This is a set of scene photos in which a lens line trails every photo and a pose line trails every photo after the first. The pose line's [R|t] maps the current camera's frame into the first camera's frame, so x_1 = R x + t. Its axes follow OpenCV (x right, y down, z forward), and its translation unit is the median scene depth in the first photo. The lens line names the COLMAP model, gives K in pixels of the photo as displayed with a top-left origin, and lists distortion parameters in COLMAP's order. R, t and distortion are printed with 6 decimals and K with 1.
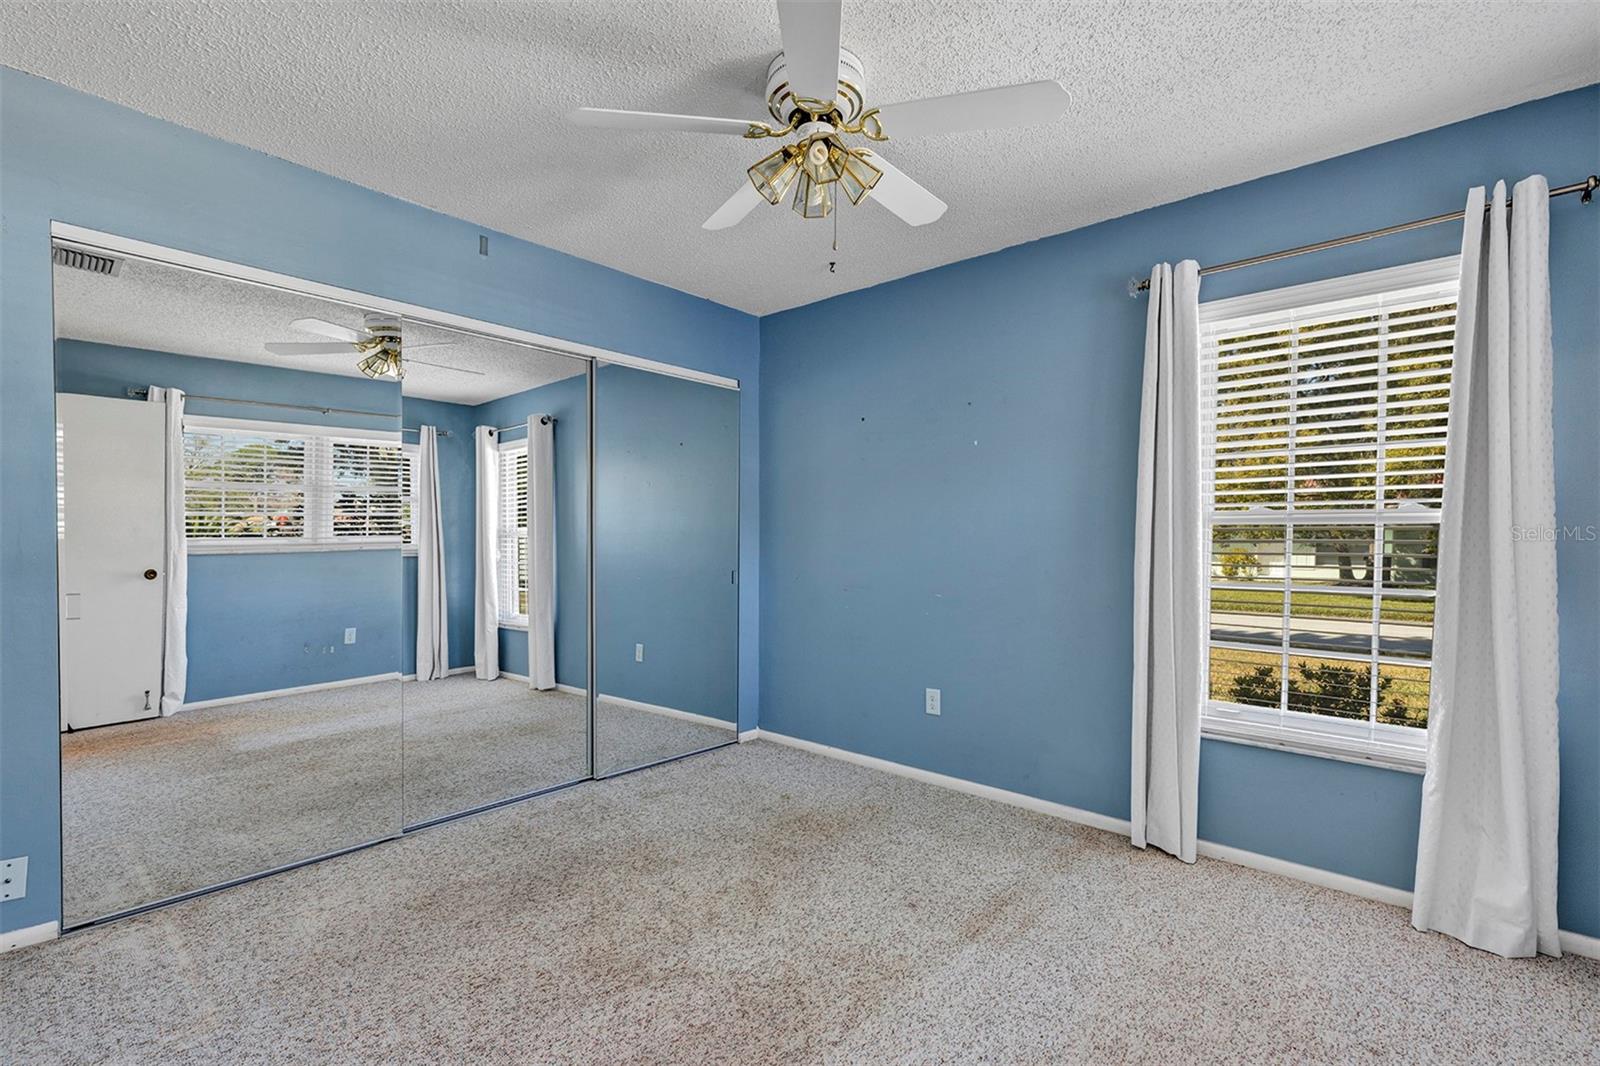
lens RADIAL K [[728.1, 0, 787.5], [0, 728.1, 544.7], [0, 0, 1]] dist [-0.003524, 0.004439]
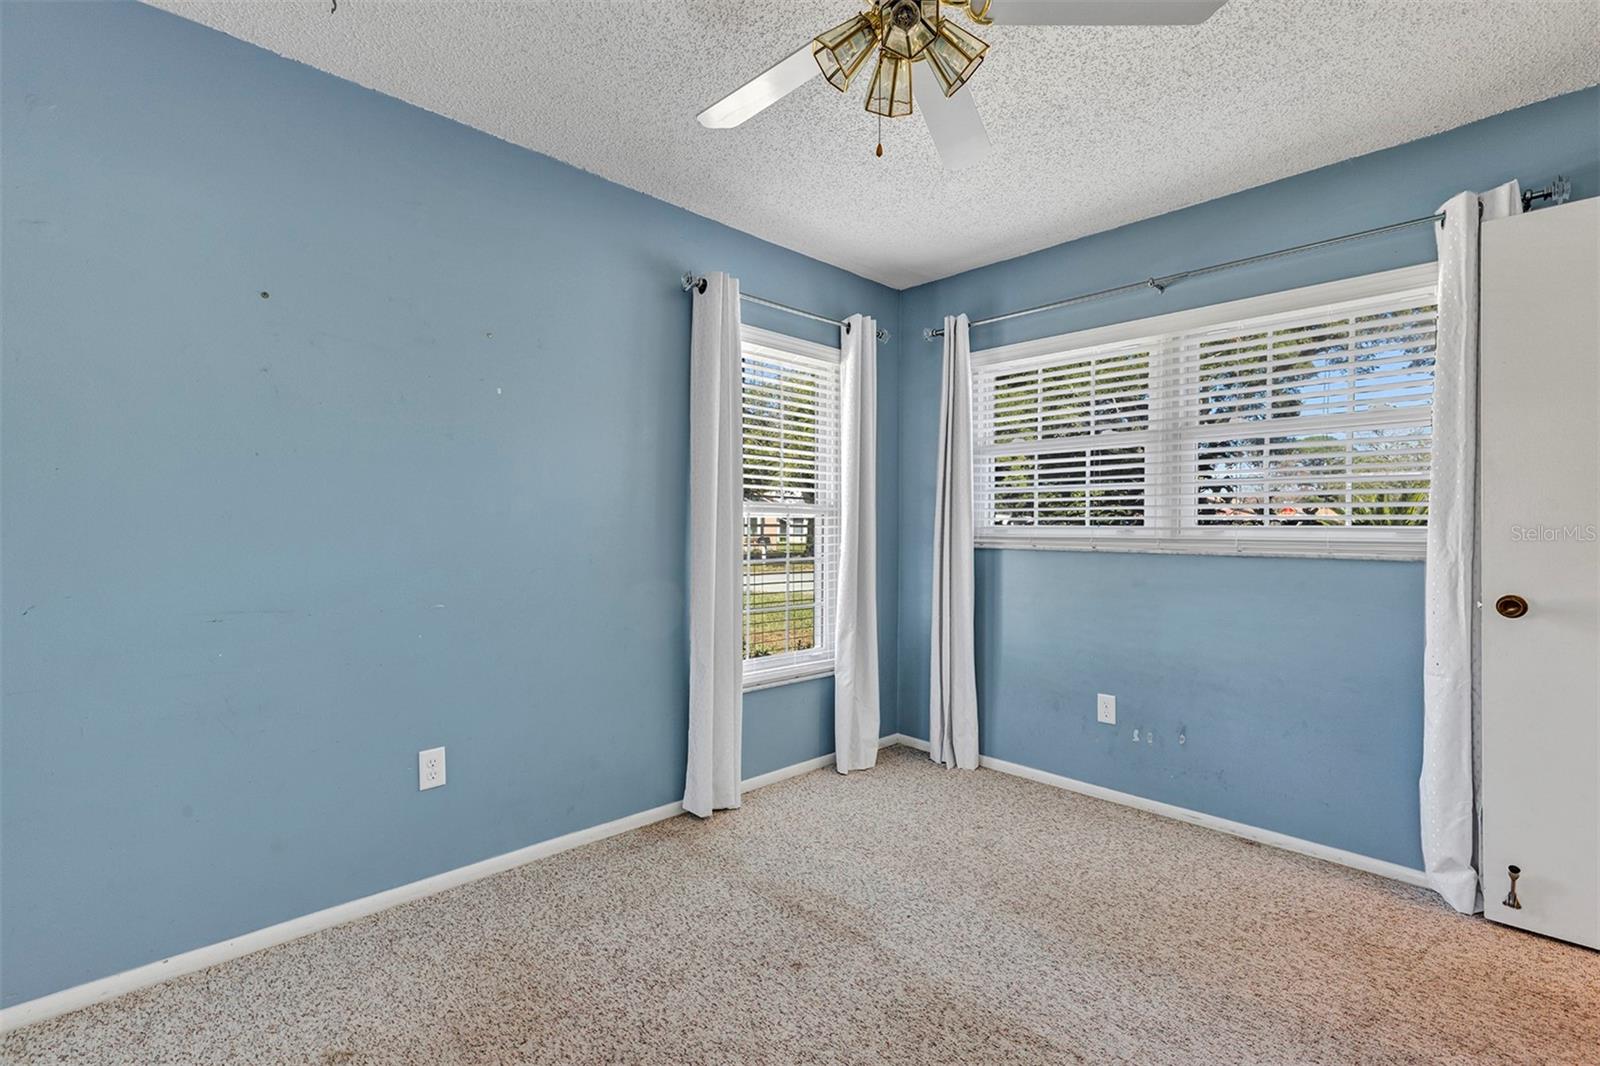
lens RADIAL K [[728.1, 0, 787.6], [0, 728.1, 525.4], [0, 0, 1]] dist [-0.003524, 0.004439]
pose [[0.069426, 0.001990, 0.997585, -0.590925], [0.004947, 0.999985, -0.002339, -0.000804], [-0.997575, 0.005098, 0.069415, 0.860869]]
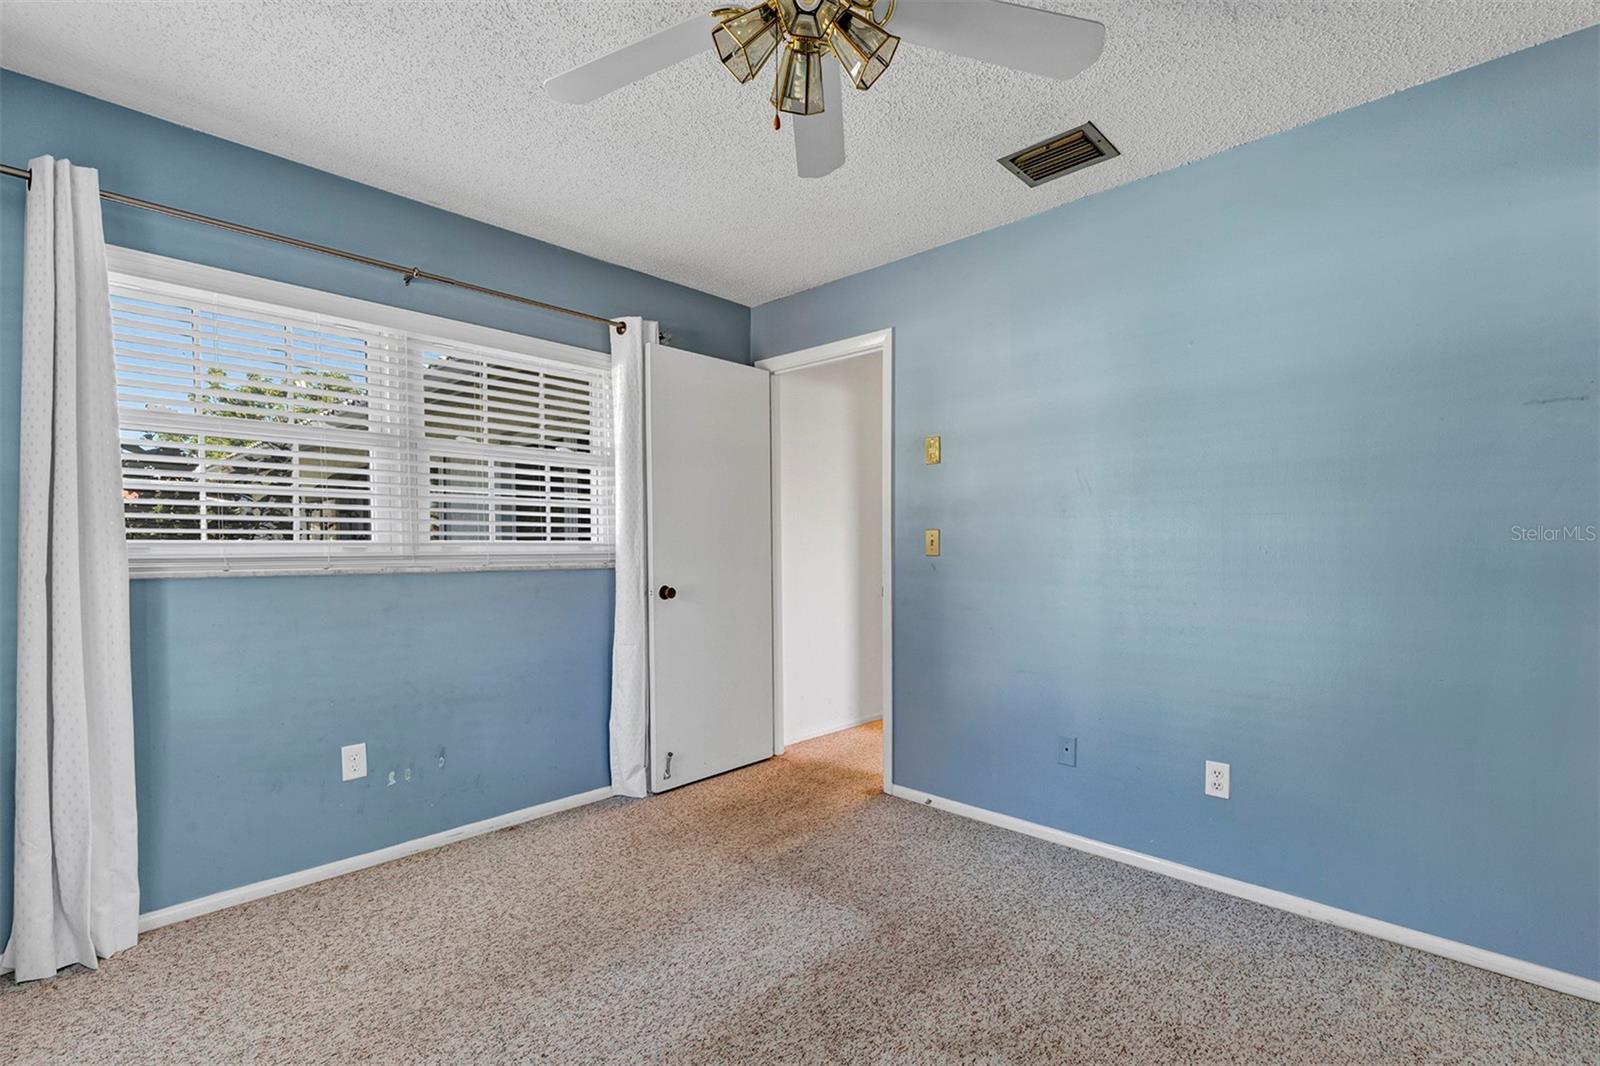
lens RADIAL K [[728.1, 0, 804.4], [0, 728.1, 558.7], [0, 0, 1]] dist [-0.003524, 0.004439]
pose [[-0.999940, -0.004090, 0.010197, 0.024377], [-0.003755, 0.999457, 0.032744, -0.012188], [-0.010325, 0.032704, -0.999412, 1.410436]]
